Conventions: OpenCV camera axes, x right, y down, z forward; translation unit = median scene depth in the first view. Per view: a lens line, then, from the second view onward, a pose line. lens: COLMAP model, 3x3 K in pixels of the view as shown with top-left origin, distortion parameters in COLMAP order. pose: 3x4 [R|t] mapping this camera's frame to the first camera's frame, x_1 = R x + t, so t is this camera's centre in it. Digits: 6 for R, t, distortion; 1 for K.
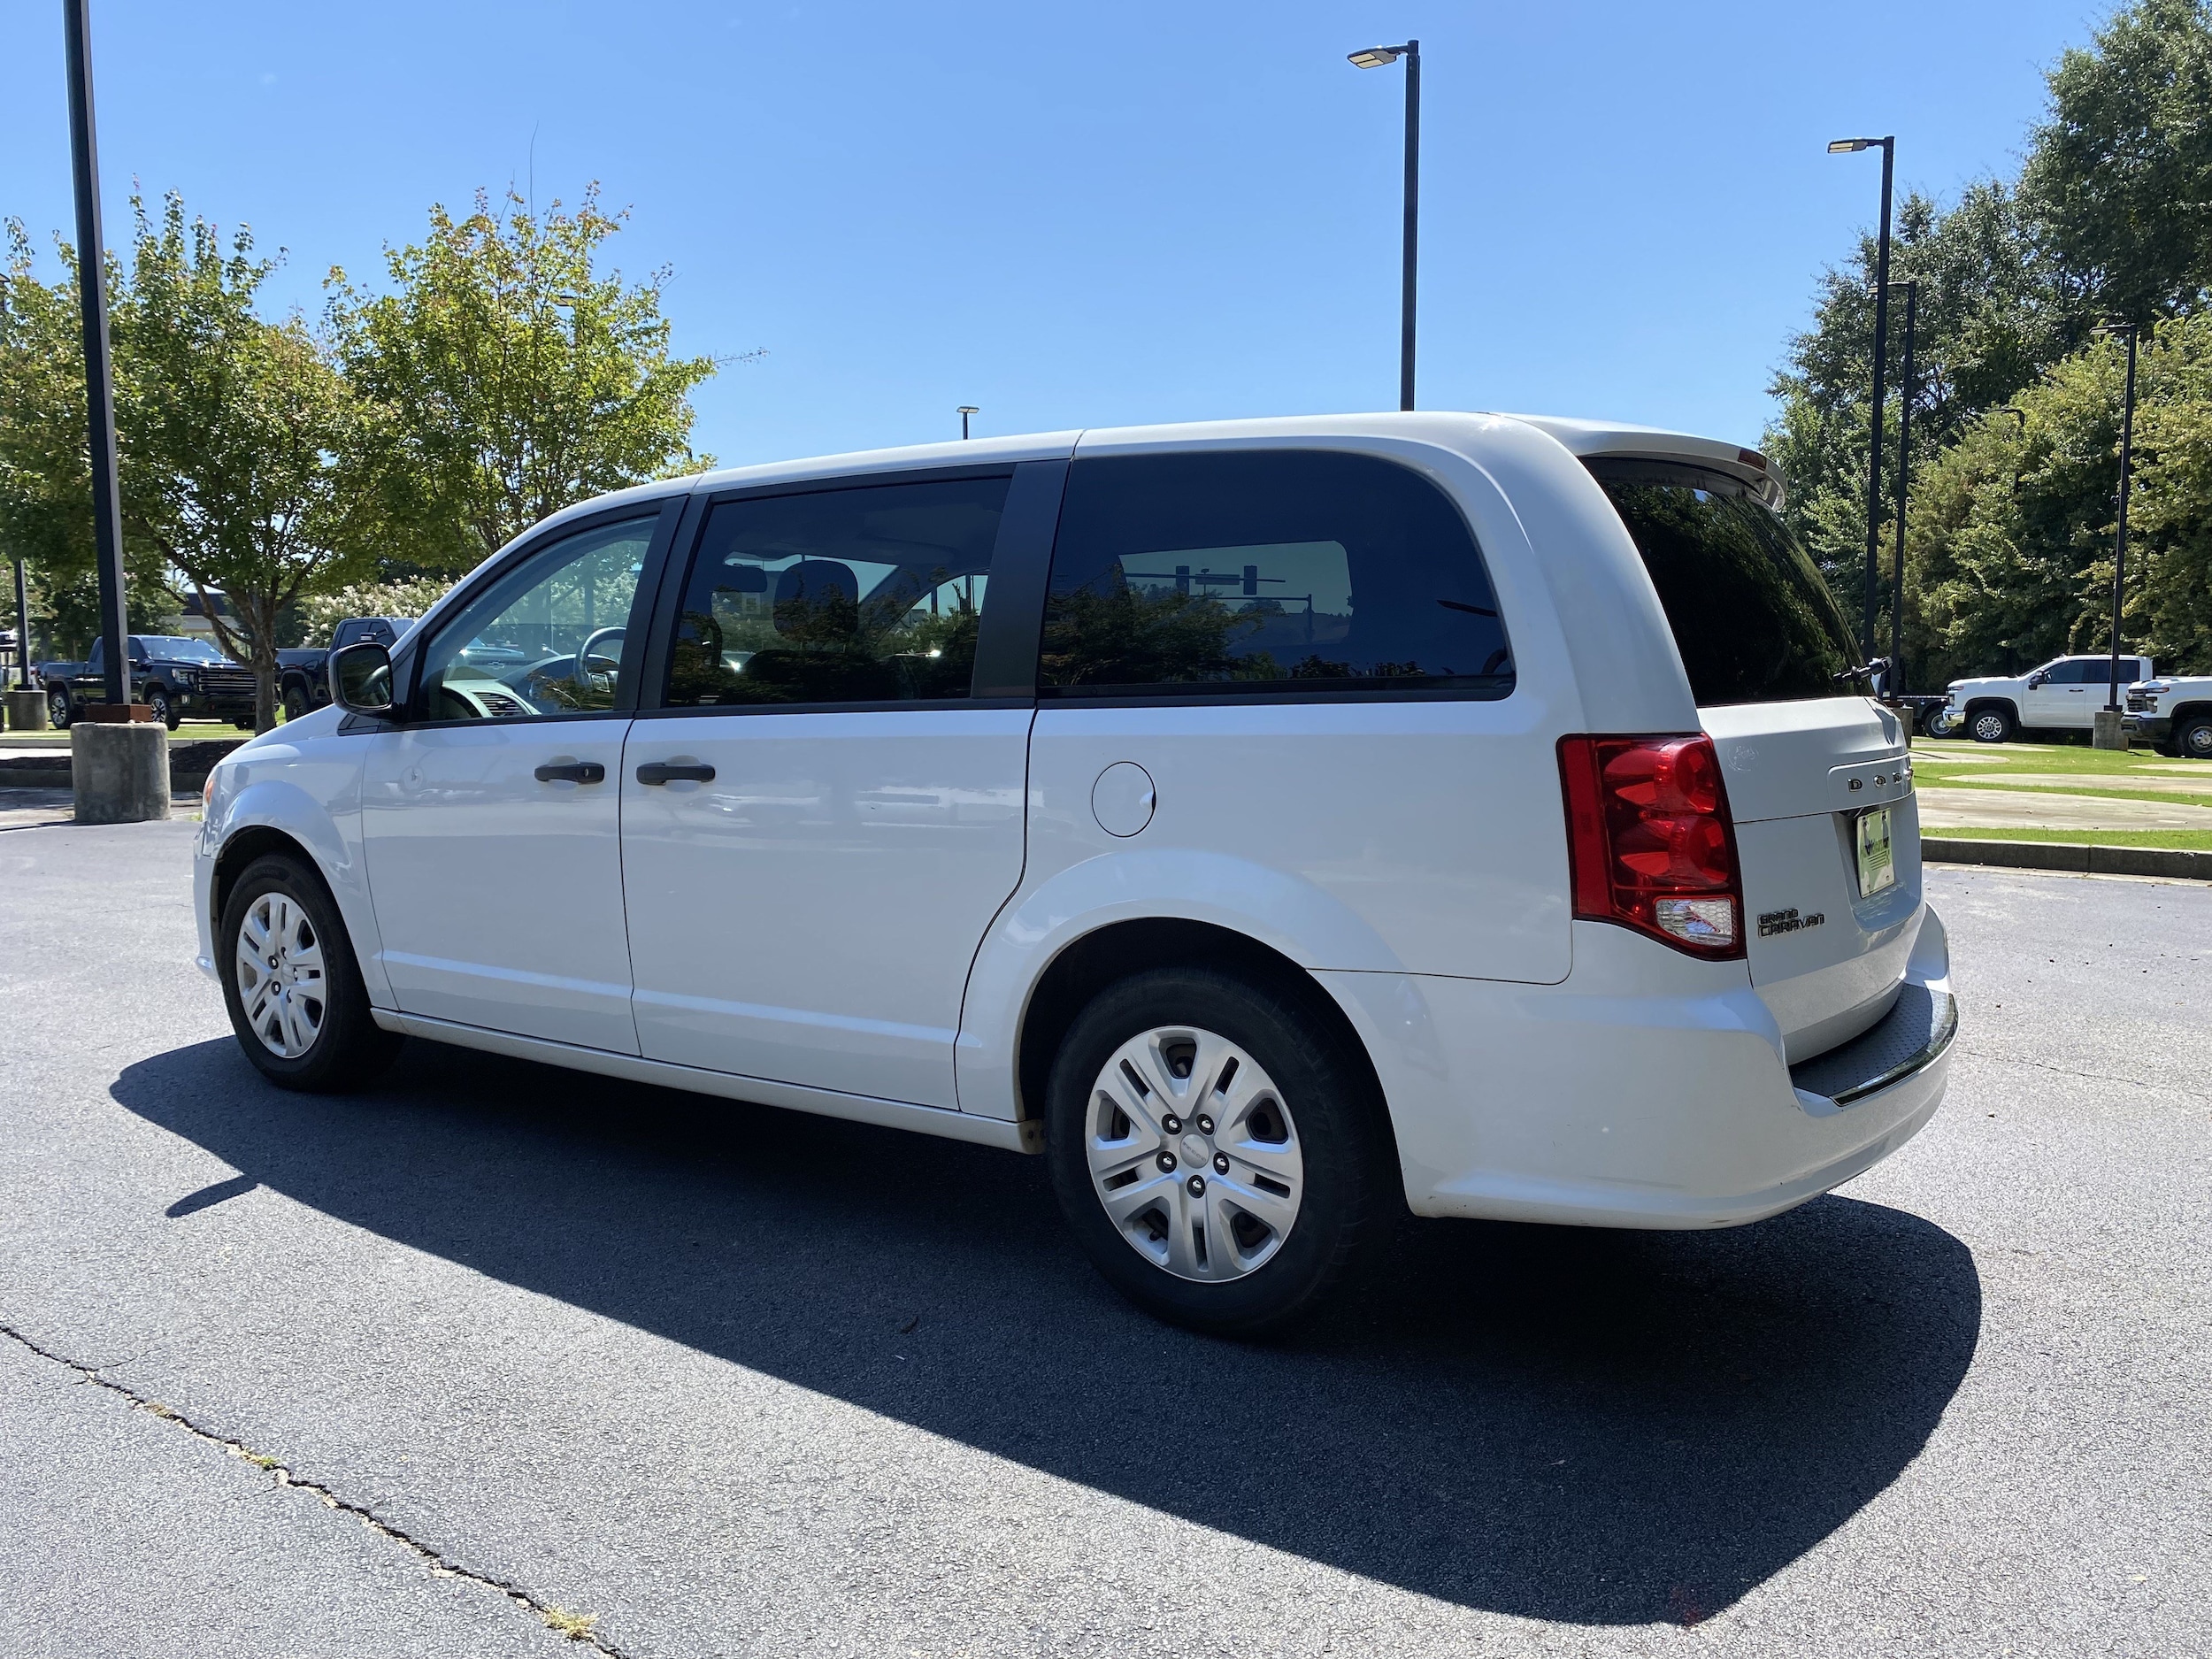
lens RADIAL K [[1668.8, 0, 1130.0], [0, 1668.8, 830.0], [0, 0, 1]] dist [0.020026, -0.013560]
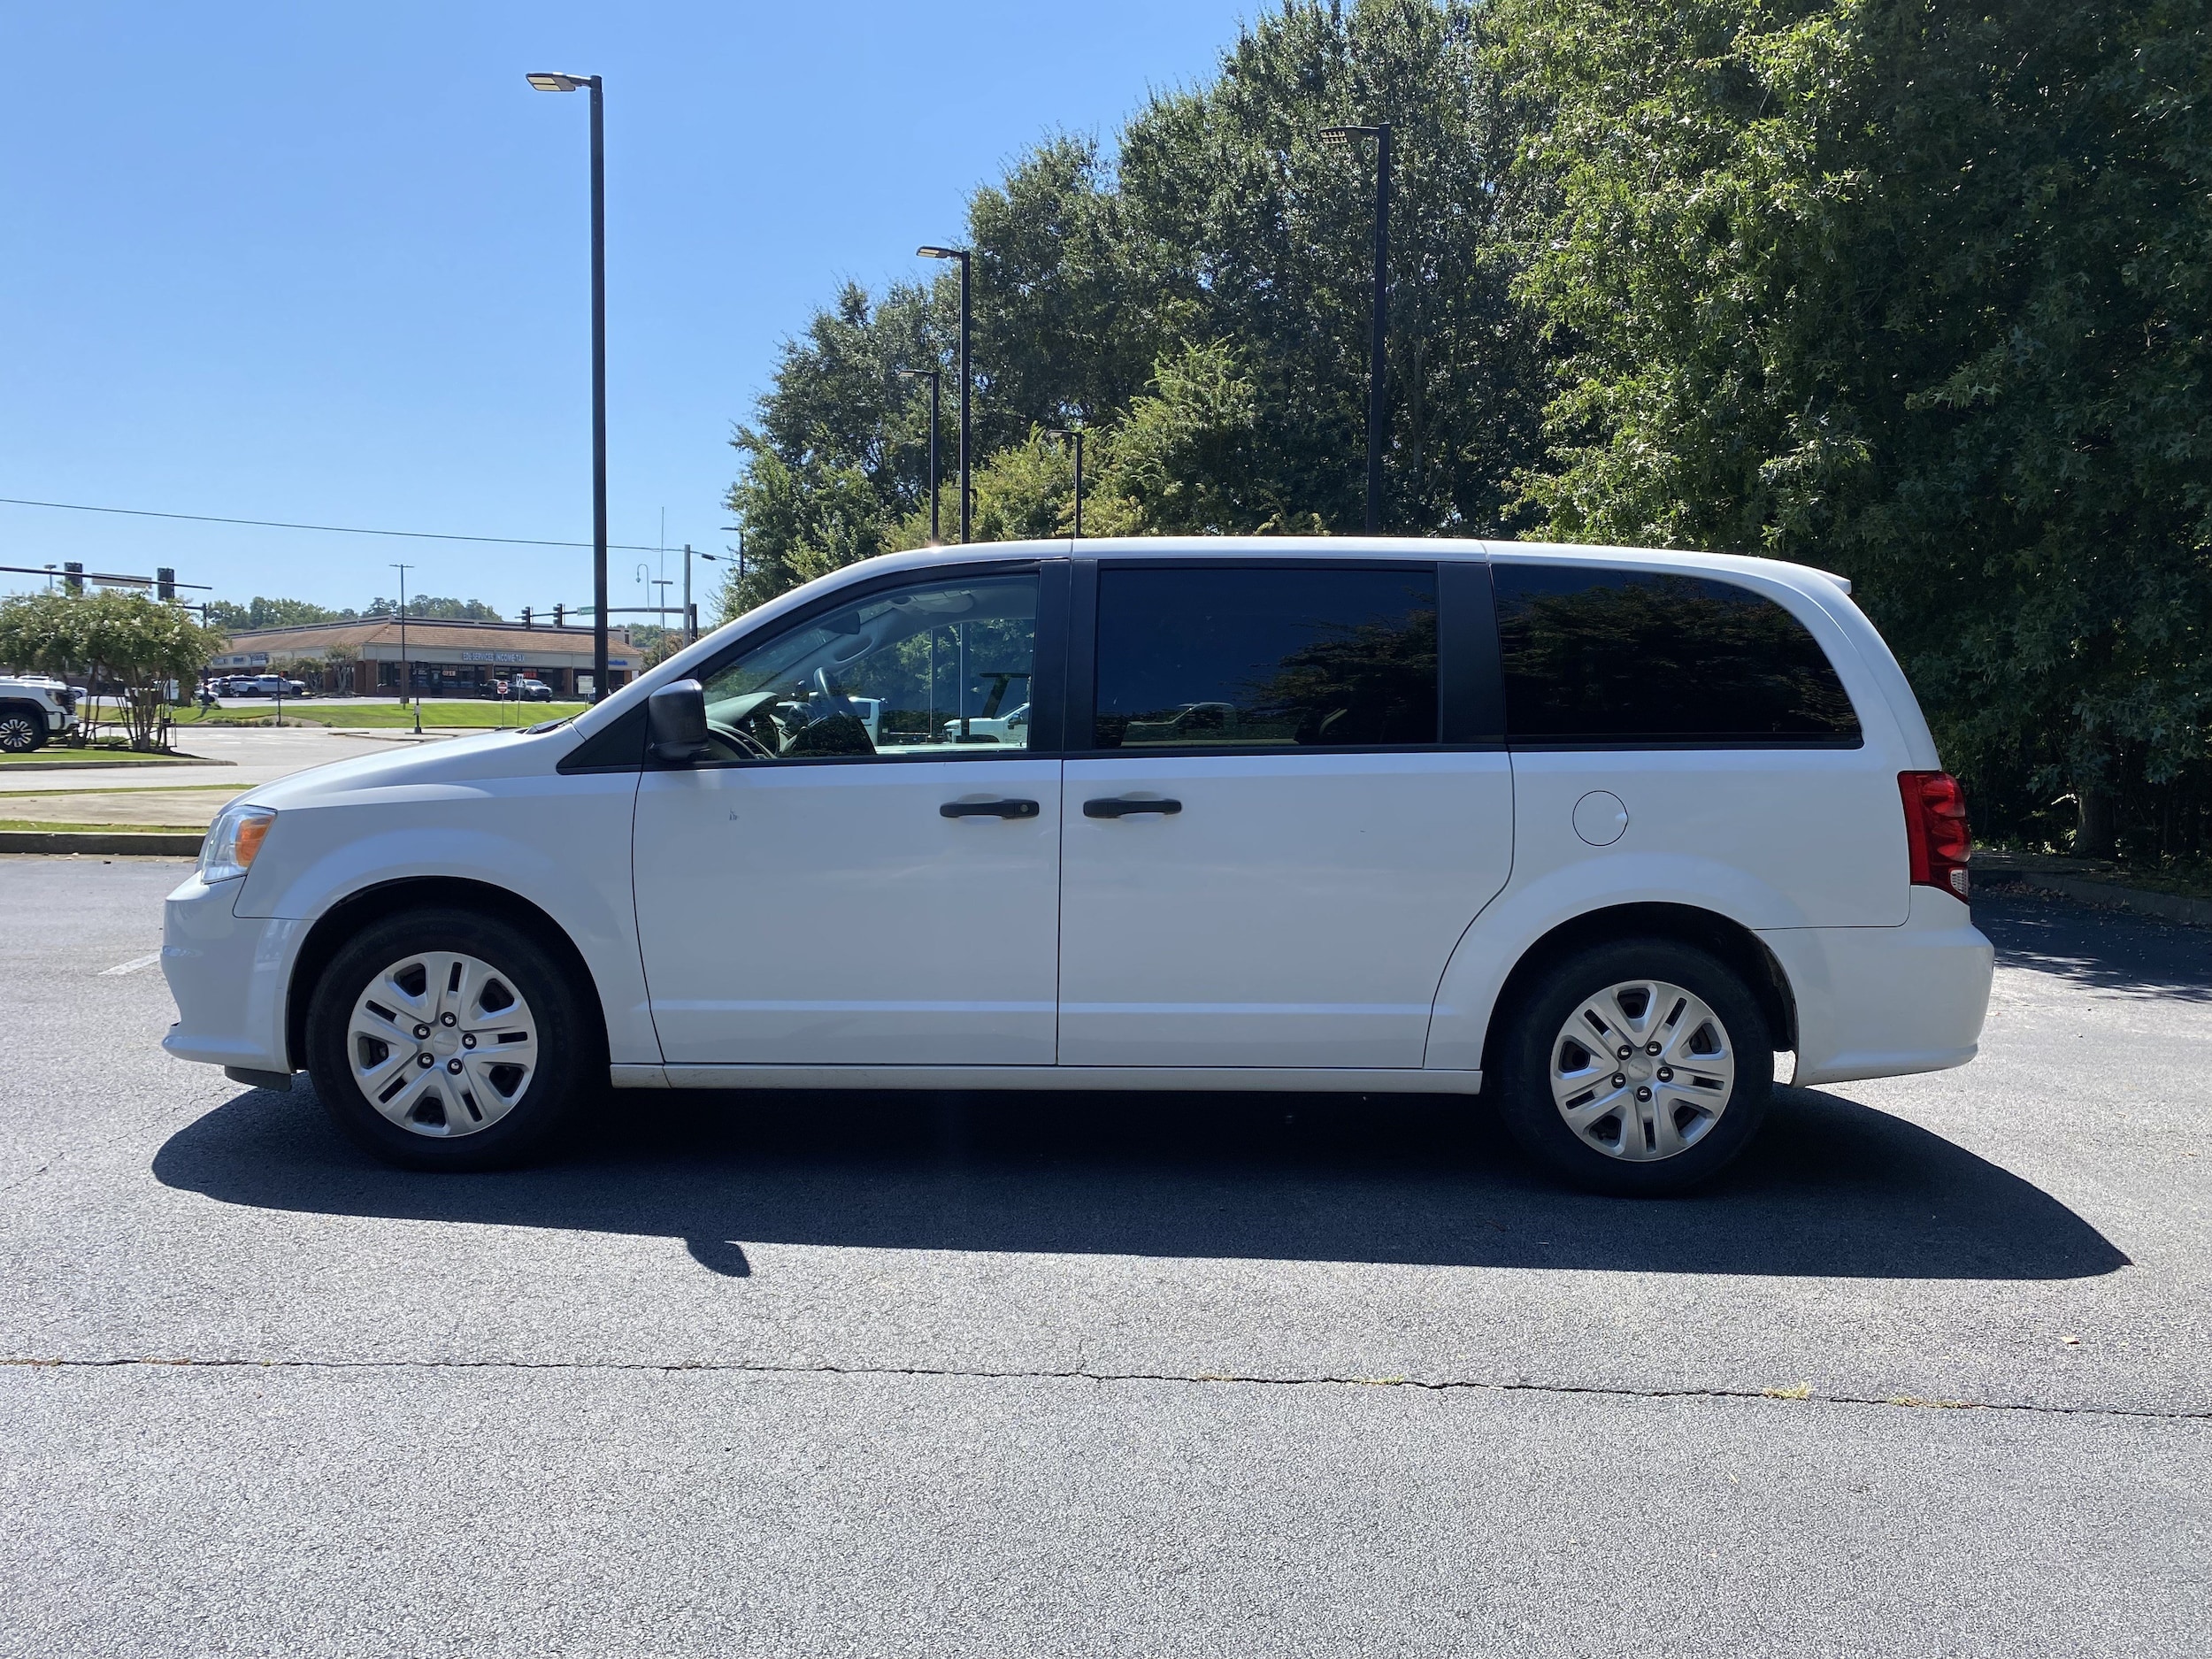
lens RADIAL K [[1668.8, 0, 1123.5], [0, 1668.8, 837.1], [0, 0, 1]] dist [0.020026, -0.013560]
pose [[0.809493, -0.023621, 0.586654, -0.881474], [0.032561, 0.999459, -0.004687, -0.008578], [-0.586226, 0.022896, 0.809824, 0.082639]]
